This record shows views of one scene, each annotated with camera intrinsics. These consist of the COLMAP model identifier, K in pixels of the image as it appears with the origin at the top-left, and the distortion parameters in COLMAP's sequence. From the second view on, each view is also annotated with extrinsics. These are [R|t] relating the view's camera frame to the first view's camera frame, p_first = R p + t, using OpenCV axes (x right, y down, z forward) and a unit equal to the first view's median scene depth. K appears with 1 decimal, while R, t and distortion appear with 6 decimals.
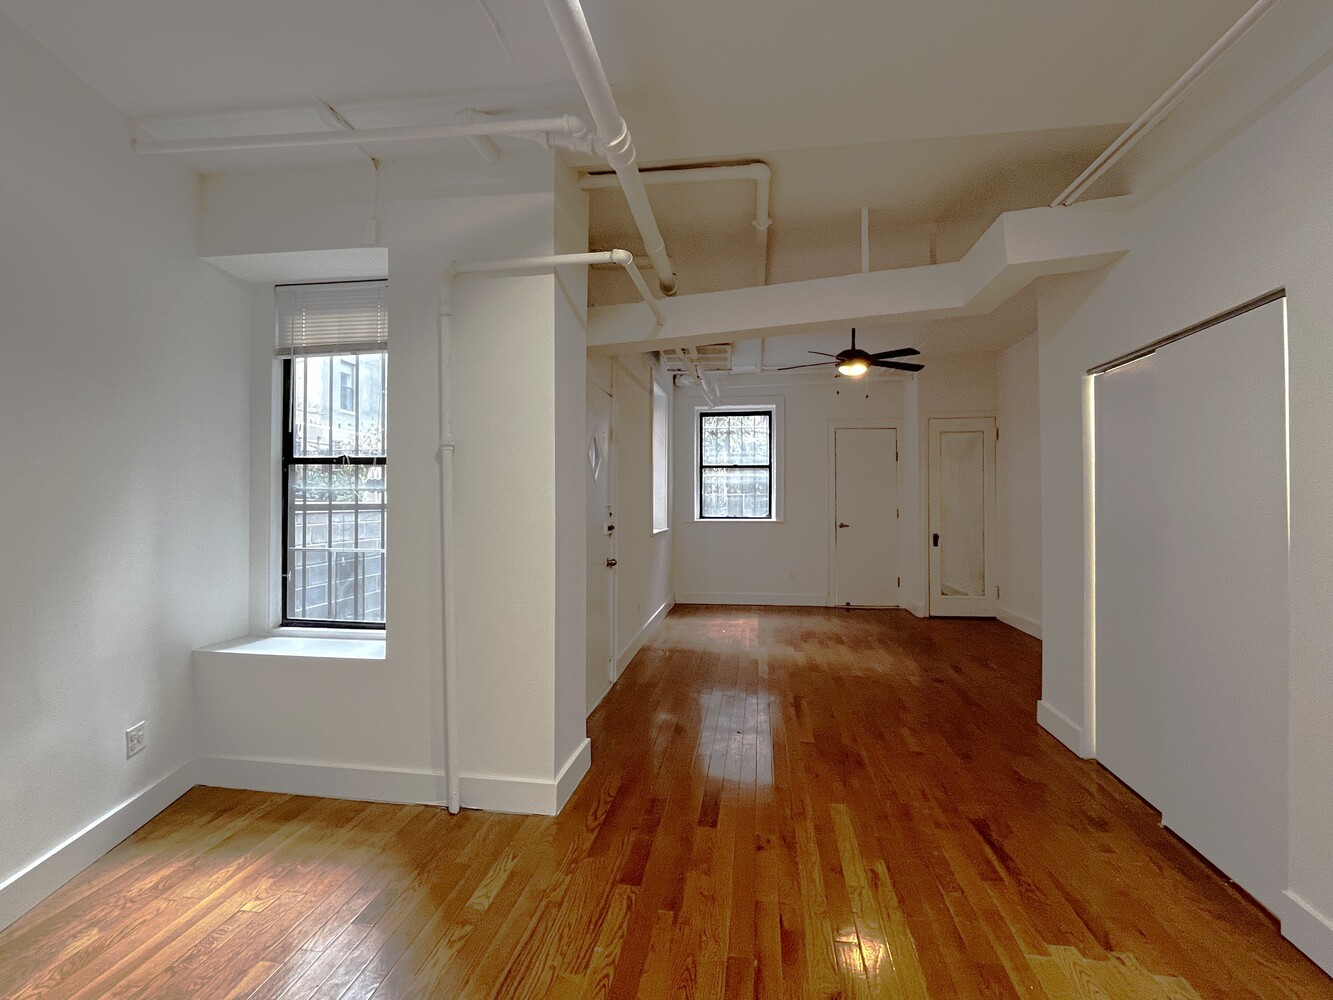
lens RADIAL K [[643.8, 0, 664.3], [0, 643.8, 498.3], [0, 0, 1]] dist [-0.004950, -0.000625]
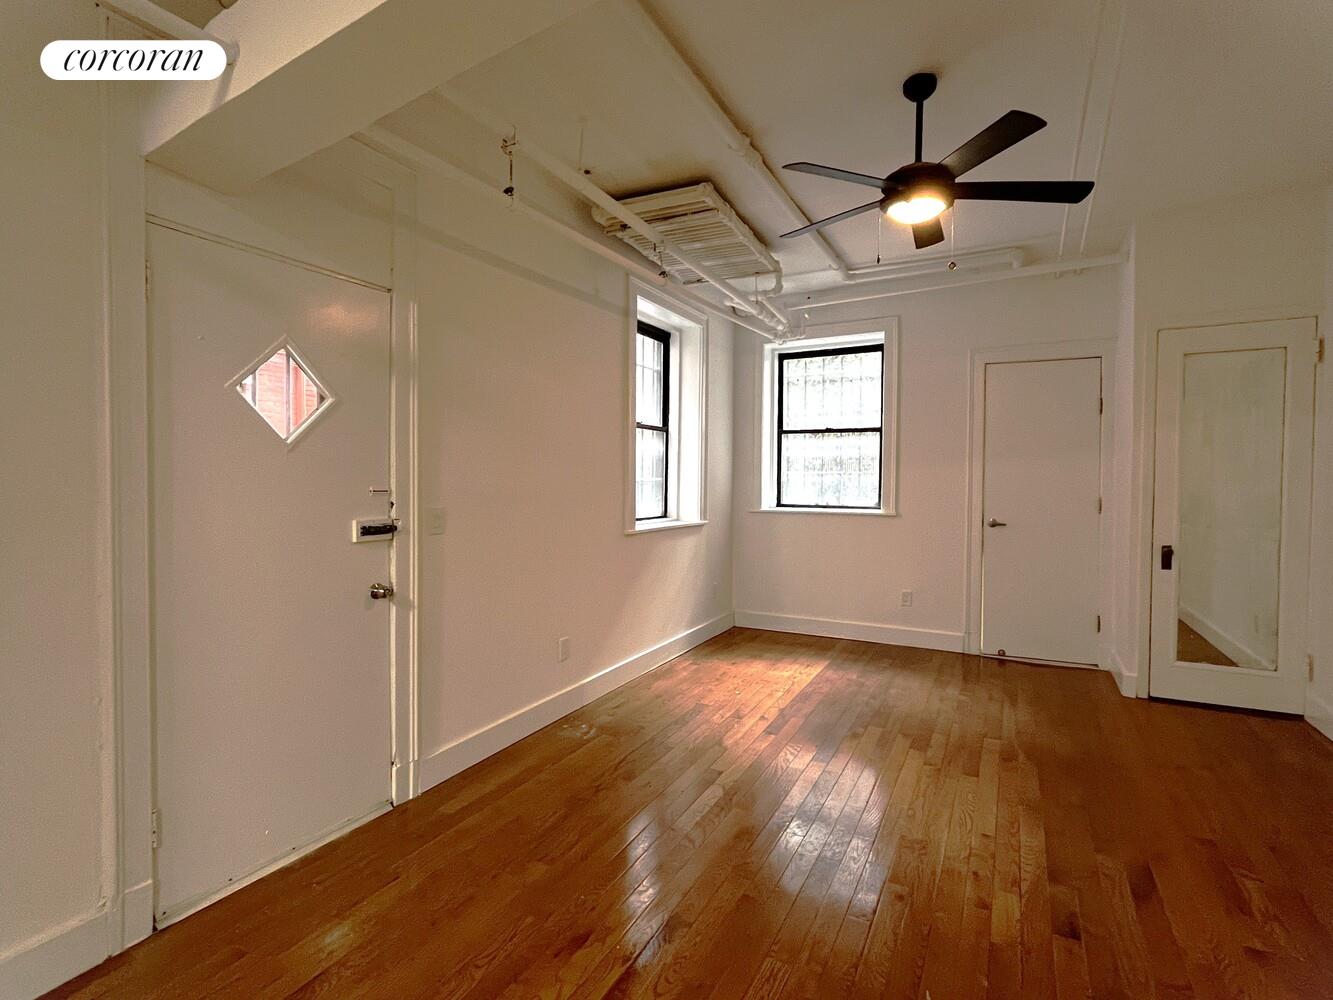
lens RADIAL K [[643.8, 0, 668.2], [0, 643.8, 498.0], [0, 0, 1]] dist [-0.004950, -0.000625]
pose [[0.940676, 0.016783, -0.338892, 0.190482], [-0.006163, 0.999456, 0.032388, 0.000298], [0.339251, -0.028378, 0.940268, 0.322035]]
